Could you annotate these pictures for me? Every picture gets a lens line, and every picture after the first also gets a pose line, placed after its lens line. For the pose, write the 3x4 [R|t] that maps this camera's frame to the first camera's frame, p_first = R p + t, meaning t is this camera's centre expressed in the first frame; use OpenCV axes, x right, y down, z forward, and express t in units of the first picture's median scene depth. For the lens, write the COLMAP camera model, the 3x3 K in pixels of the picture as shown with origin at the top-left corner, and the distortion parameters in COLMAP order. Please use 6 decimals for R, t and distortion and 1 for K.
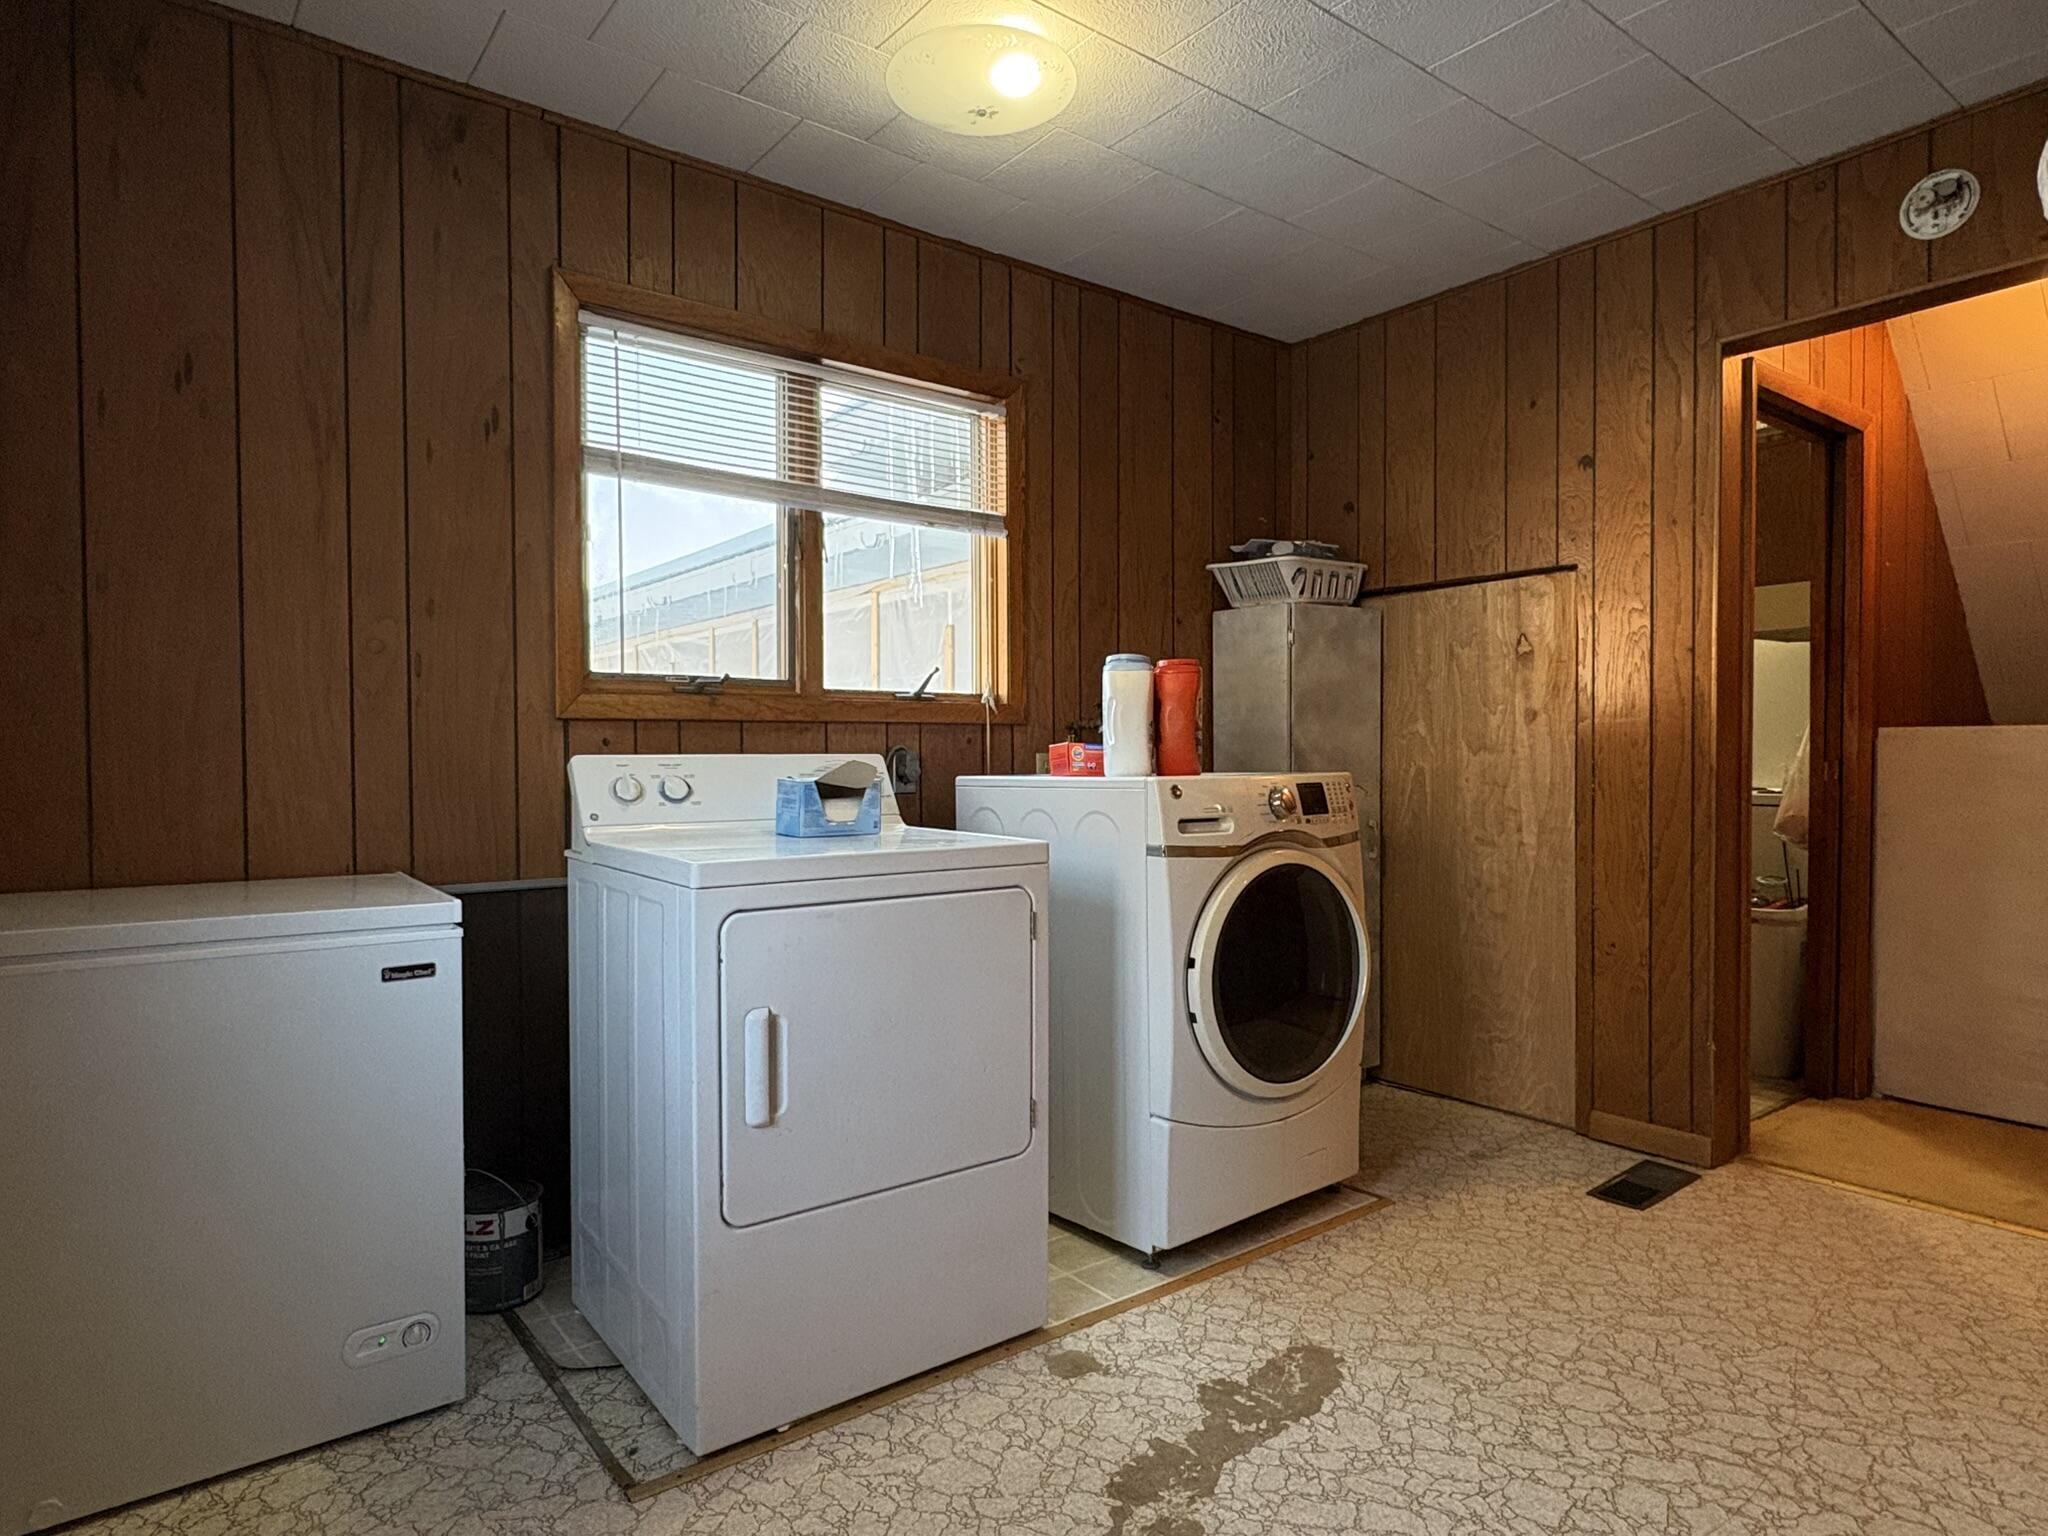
lens RADIAL K [[1170.6, 0, 1024.0], [0, 1170.6, 768.0], [0, 0, 1]] dist [-0.006574, -0.000487]
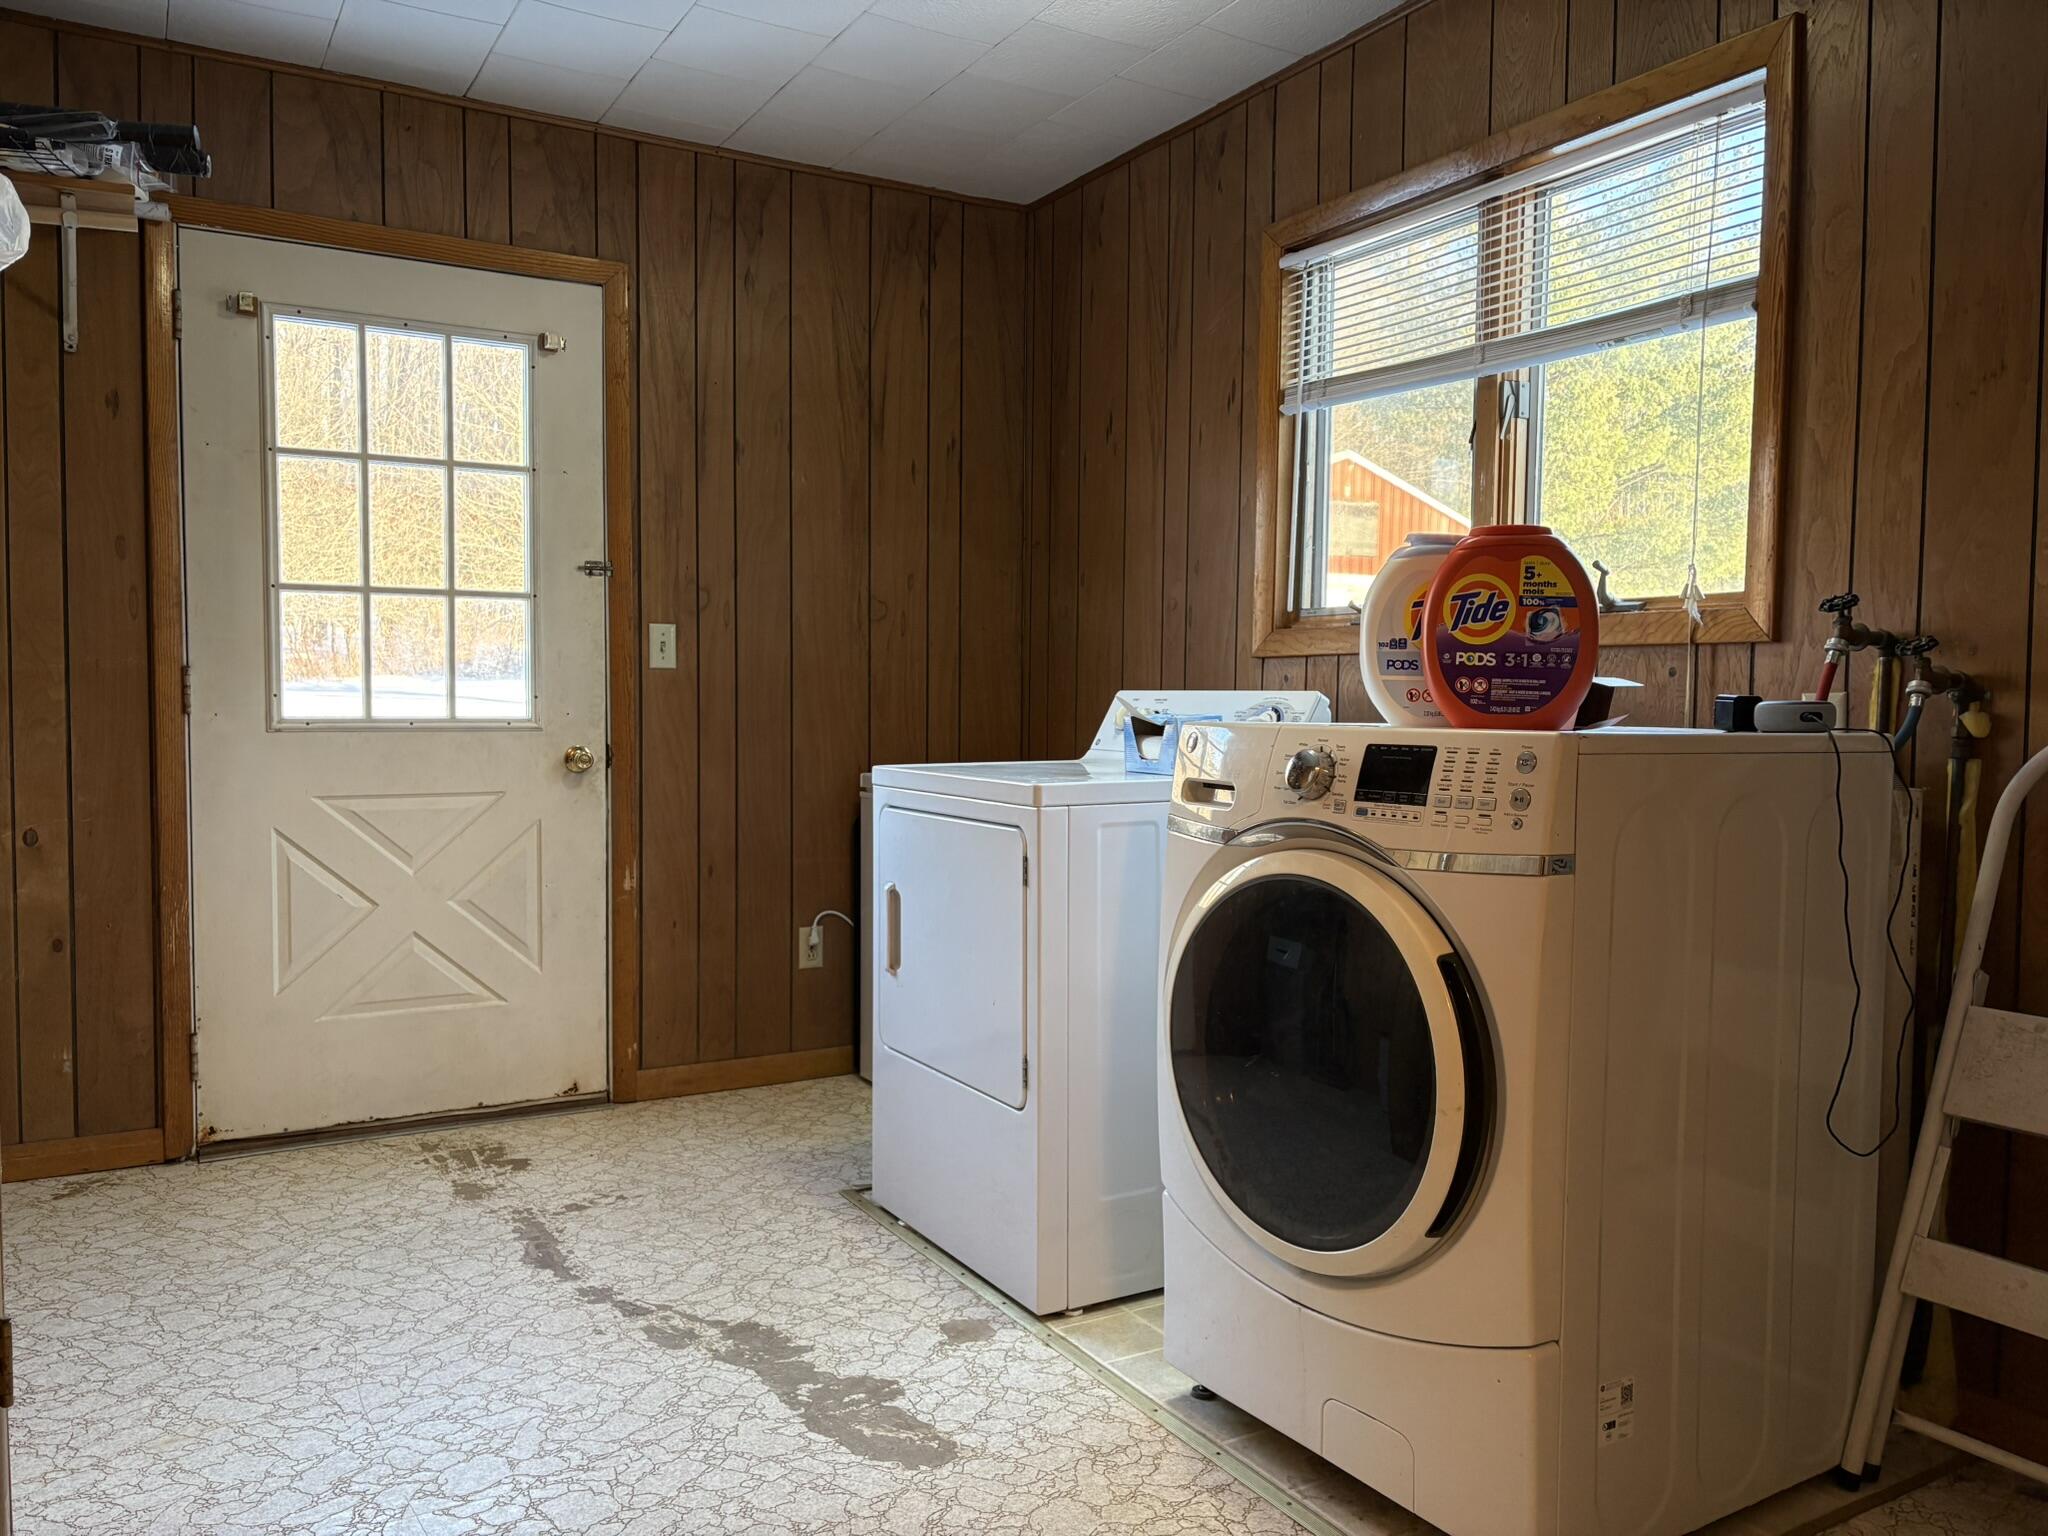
lens RADIAL K [[1532.7, 0, 1024.0], [0, 1532.7, 768.0], [0, 0, 1]] dist [0.101439, -0.216007]
pose [[-0.126163, 0.049274, -0.990785, 1.263911], [-0.021897, 0.998384, 0.052440, -0.012770], [0.991768, 0.028311, -0.124880, 1.193731]]
